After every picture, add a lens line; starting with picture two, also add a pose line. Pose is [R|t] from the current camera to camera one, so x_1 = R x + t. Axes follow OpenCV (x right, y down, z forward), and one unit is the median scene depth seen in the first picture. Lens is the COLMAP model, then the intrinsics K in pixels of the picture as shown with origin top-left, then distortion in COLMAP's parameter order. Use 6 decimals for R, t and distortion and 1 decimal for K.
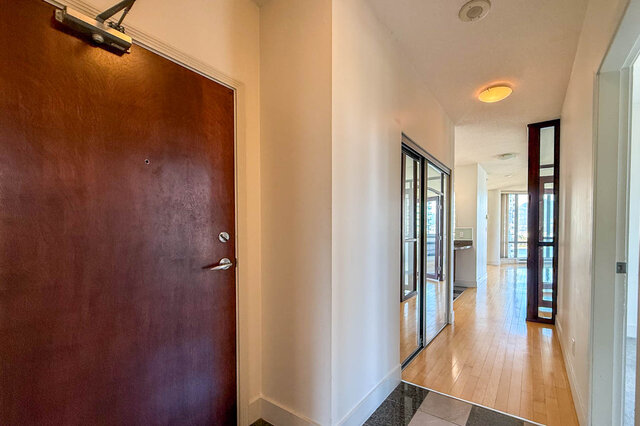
lens RADIAL K [[278.7, 0, 320.9], [0, 278.7, 239.4], [0, 0, 1]] dist [-0.000365, -0.000095]
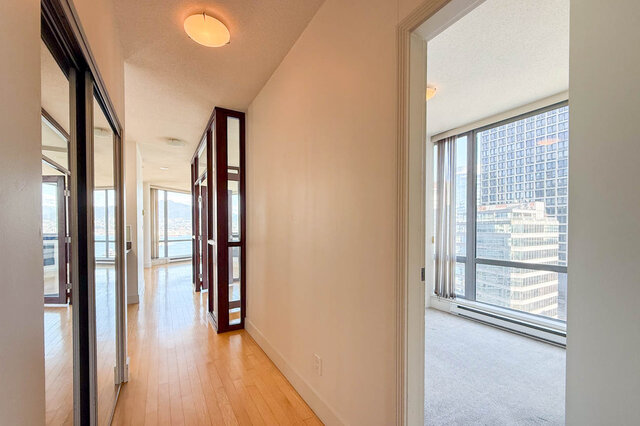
lens RADIAL K [[268.8, 0, 305.5], [0, 268.8, 234.1], [0, 0, 1]] dist [0.015169, 0.000007]
pose [[0.390060, -0.011681, 0.920716, 0.052420], [0.021179, 0.999769, 0.003711, -0.010375], [-0.920546, 0.018053, 0.390217, 0.292310]]
